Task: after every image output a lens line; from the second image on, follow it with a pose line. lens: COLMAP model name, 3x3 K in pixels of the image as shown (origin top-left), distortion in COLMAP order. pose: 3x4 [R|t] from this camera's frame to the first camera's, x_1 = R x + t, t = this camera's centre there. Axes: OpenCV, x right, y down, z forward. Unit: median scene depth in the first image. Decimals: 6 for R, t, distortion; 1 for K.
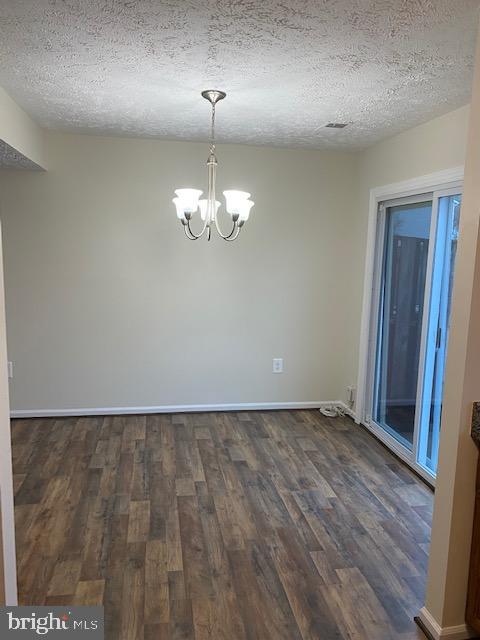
lens RADIAL K [[492.2, 0, 237.9], [0, 492.2, 321.8], [0, 0, 1]] dist [0.034098, -0.025422]
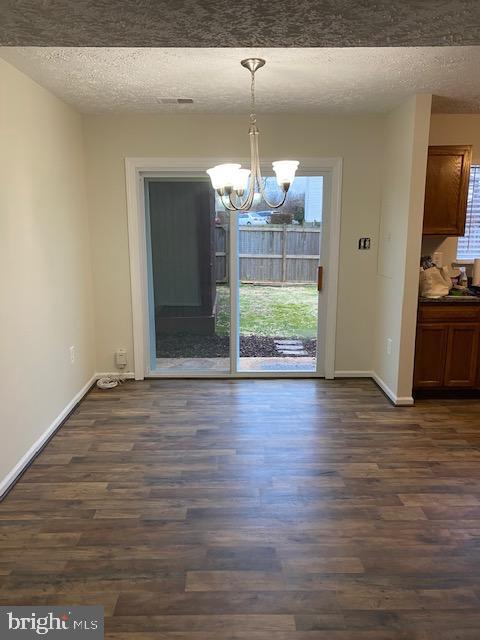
lens RADIAL K [[492.2, 0, 235.6], [0, 492.2, 317.6], [0, 0, 1]] dist [0.034098, -0.025422]
pose [[0.163494, -0.228705, 0.959669, -0.833874], [0.162697, 0.965689, 0.202422, -0.125572], [-0.973036, 0.123040, 0.195094, 0.652775]]
